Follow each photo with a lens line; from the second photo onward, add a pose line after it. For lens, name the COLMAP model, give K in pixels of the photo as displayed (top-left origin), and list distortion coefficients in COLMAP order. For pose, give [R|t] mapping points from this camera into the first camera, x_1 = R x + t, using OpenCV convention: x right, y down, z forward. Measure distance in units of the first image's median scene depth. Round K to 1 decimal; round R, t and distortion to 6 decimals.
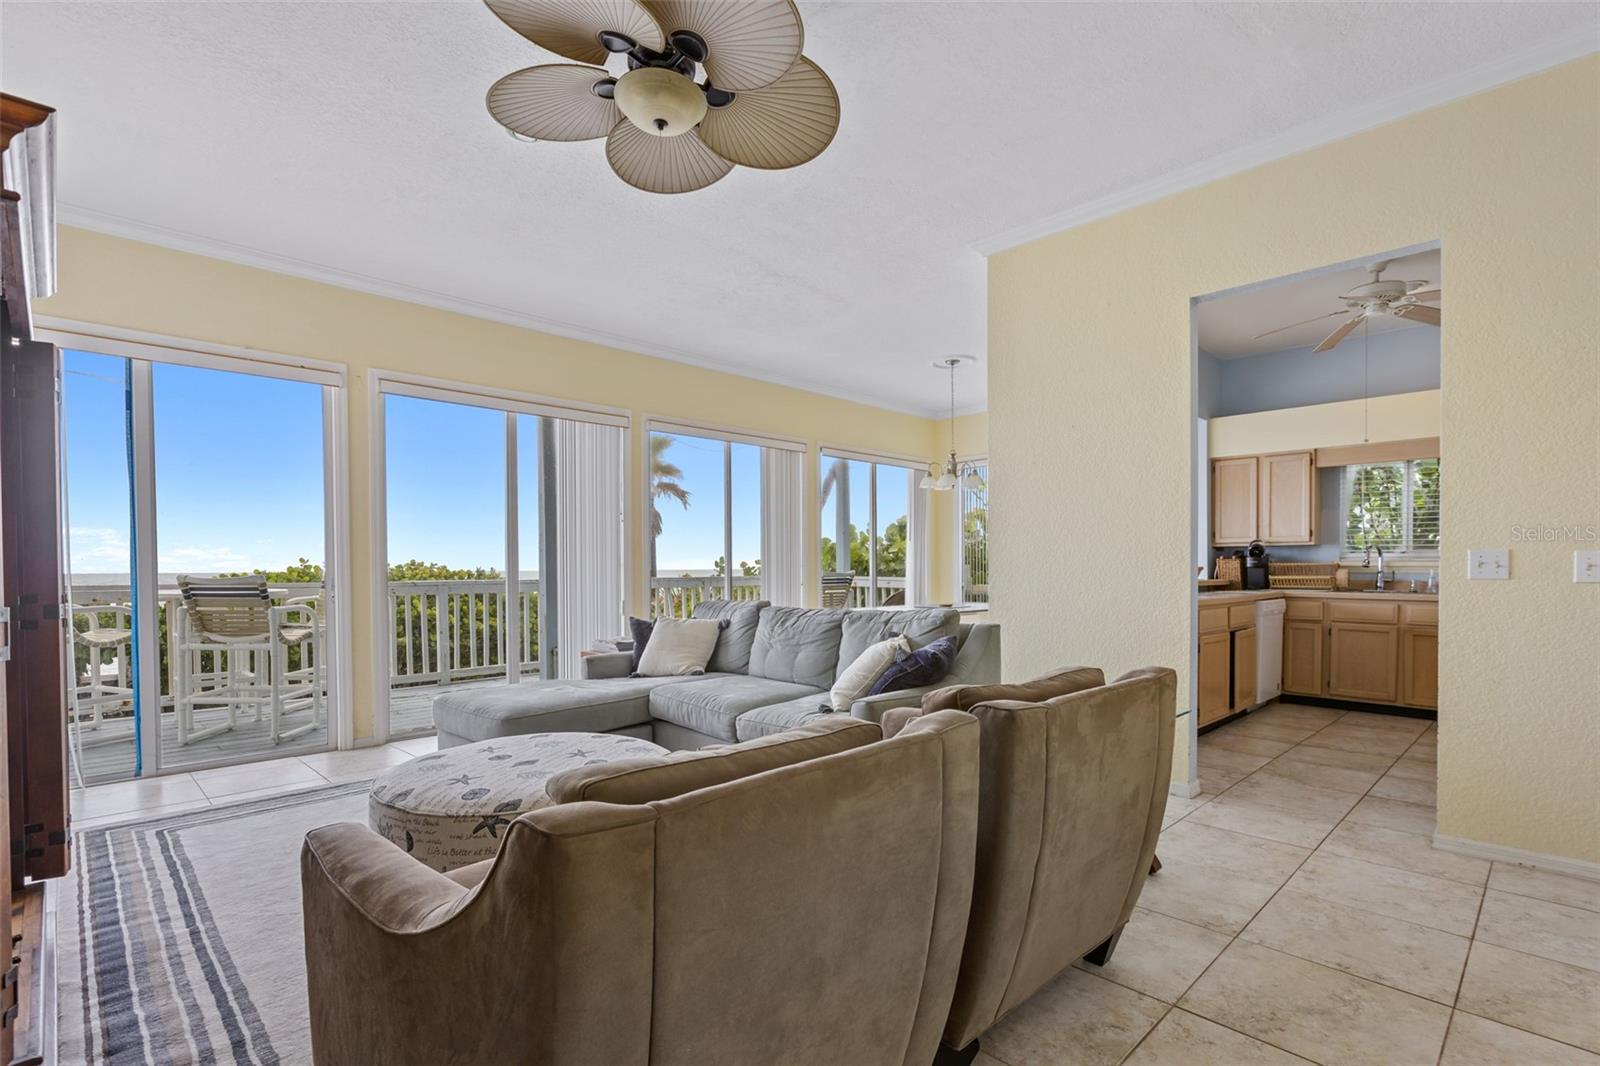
lens RADIAL K [[746.5, 0, 800.1], [0, 746.5, 588.9], [0, 0, 1]] dist [-0.000569, 0.000329]
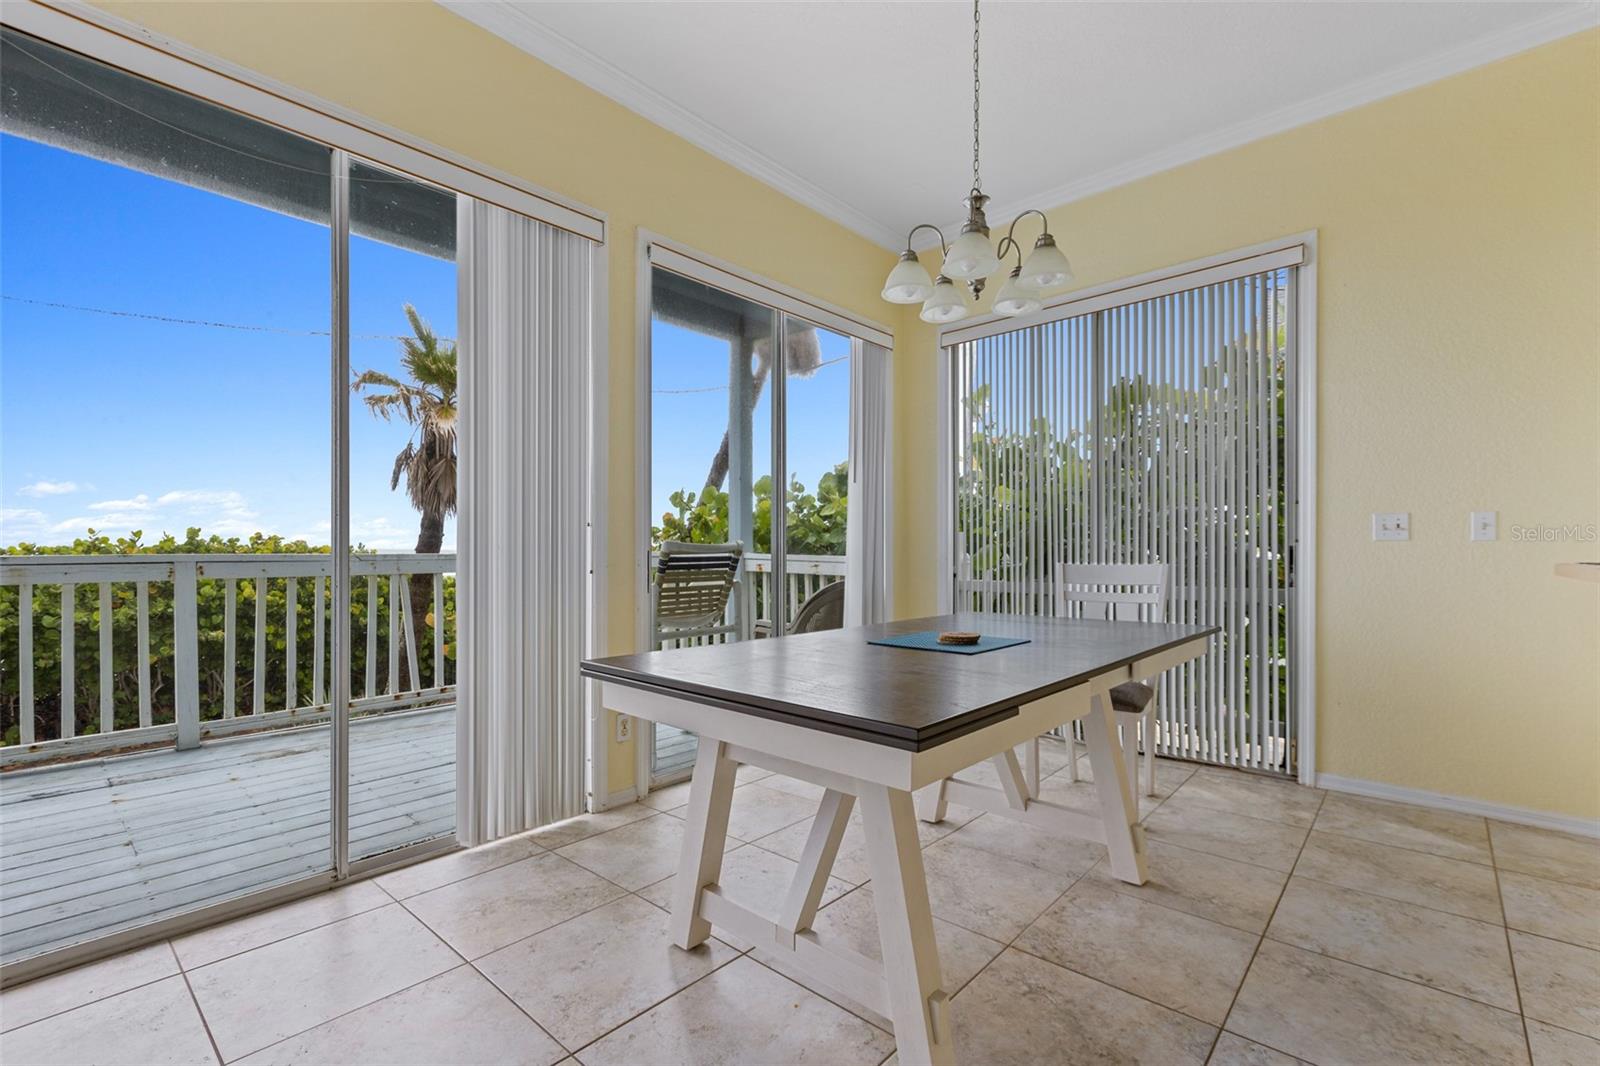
lens RADIAL K [[723.0, 0, 789.5], [0, 723.0, 542.3], [0, 0, 1]] dist [0.000673, -0.000104]
pose [[0.998400, 0.007126, 0.056098, 0.082163], [-0.005057, 0.999305, -0.036922, -0.006620], [-0.056322, 0.036579, 0.997742, 0.557724]]
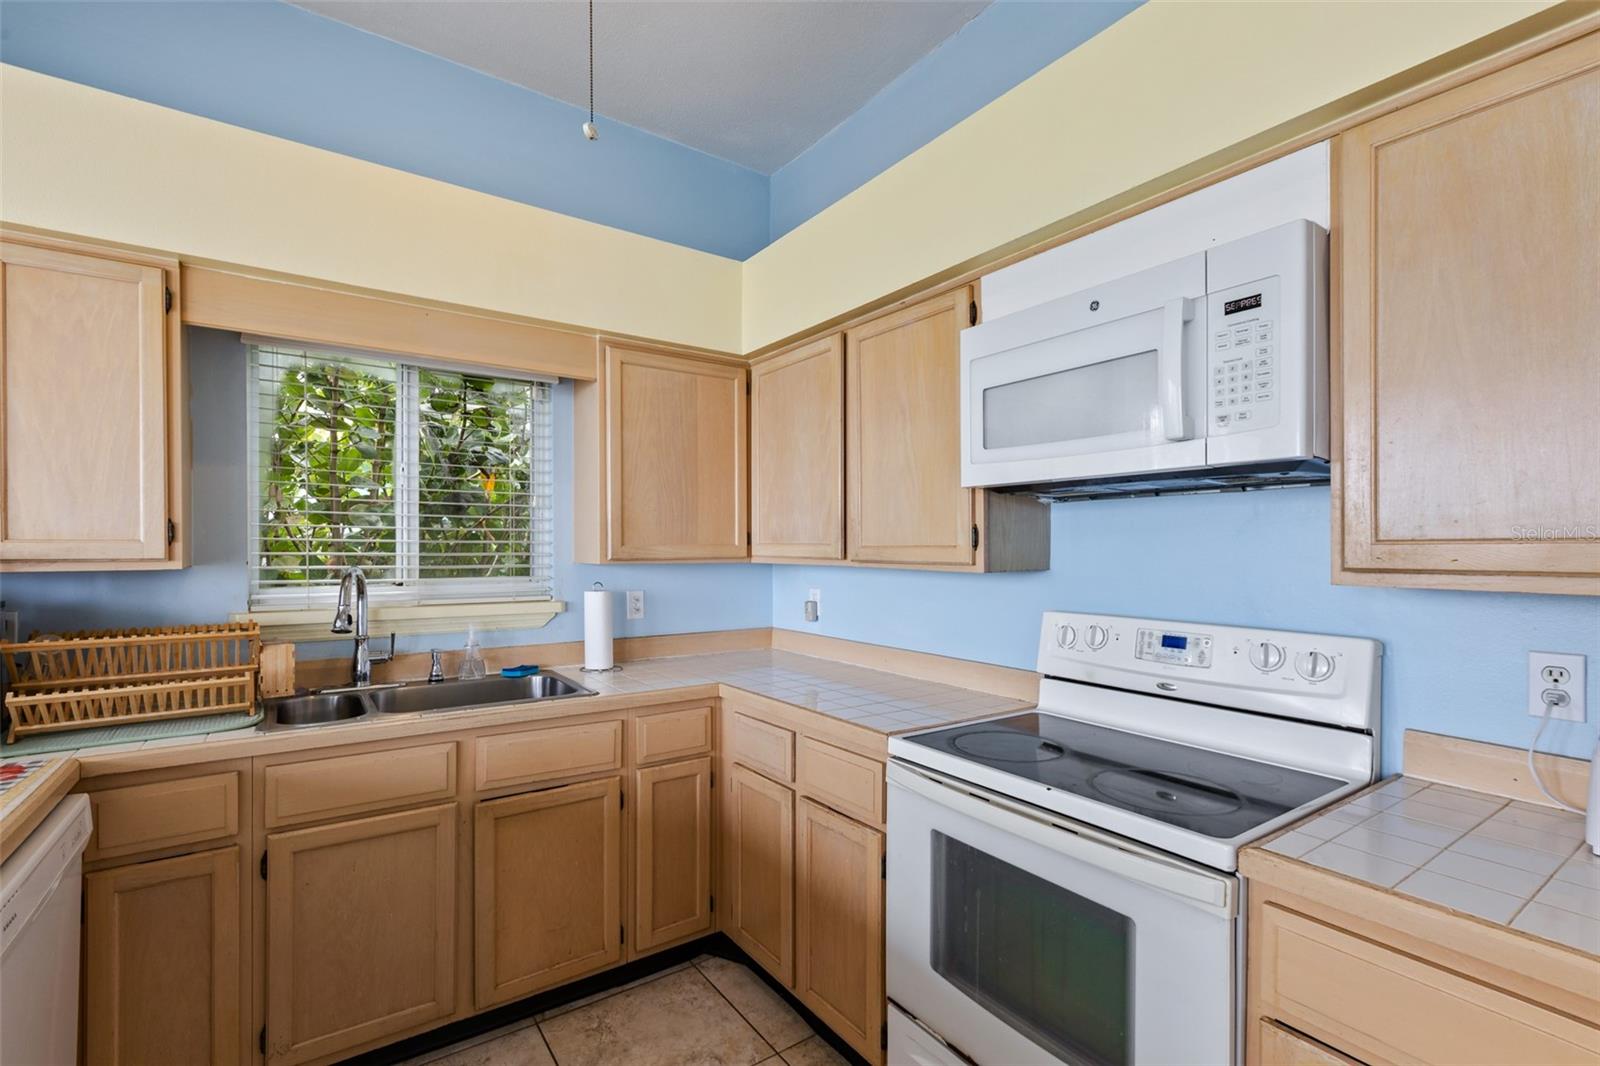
lens RADIAL K [[723.0, 0, 789.5], [0, 723.0, 542.3], [0, 0, 1]] dist [0.000673, -0.000104]
pose [[0.170763, 0.008734, 0.985273, 0.324974], [0.033998, 0.999313, -0.014750, -0.042906], [-0.984725, 0.036016, 0.170349, 0.522876]]
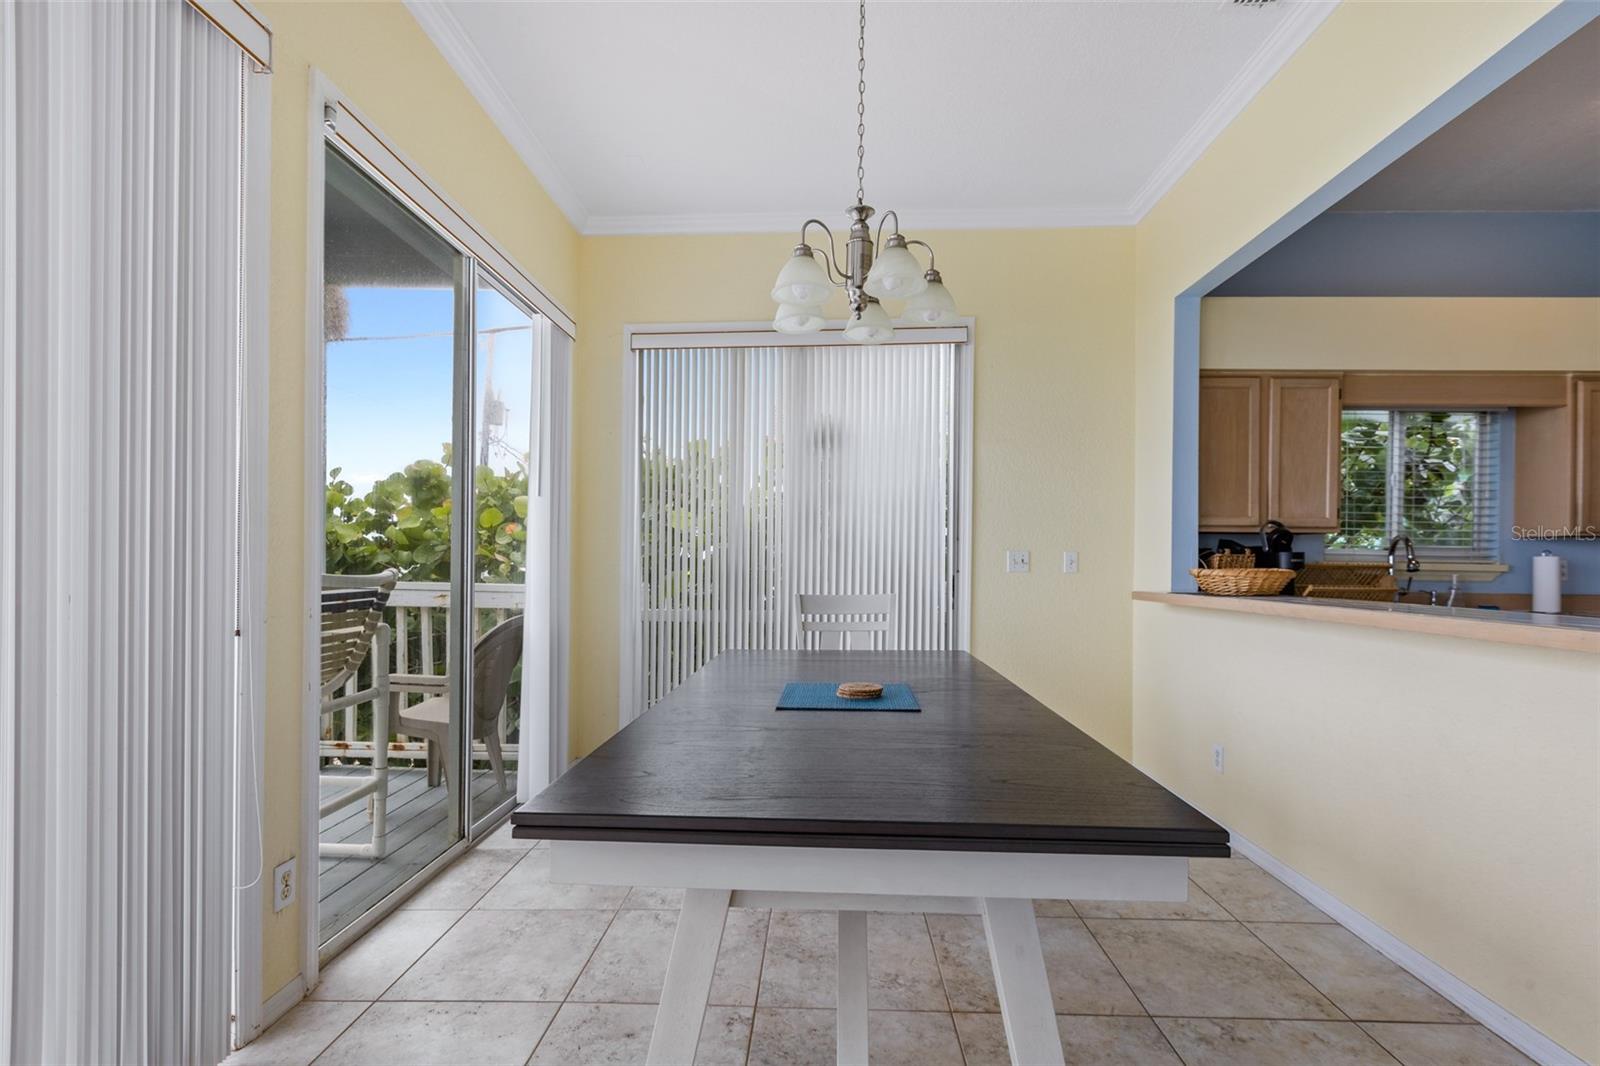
lens RADIAL K [[728.1, 0, 799.9], [0, 728.1, 557.9], [0, 0, 1]] dist [0.001083, 0.000299]
pose [[0.722352, 0.014506, 0.691374, -0.023140], [0.008202, 0.999530, -0.029541, -0.018496], [-0.691477, 0.027009, 0.721893, 0.658336]]
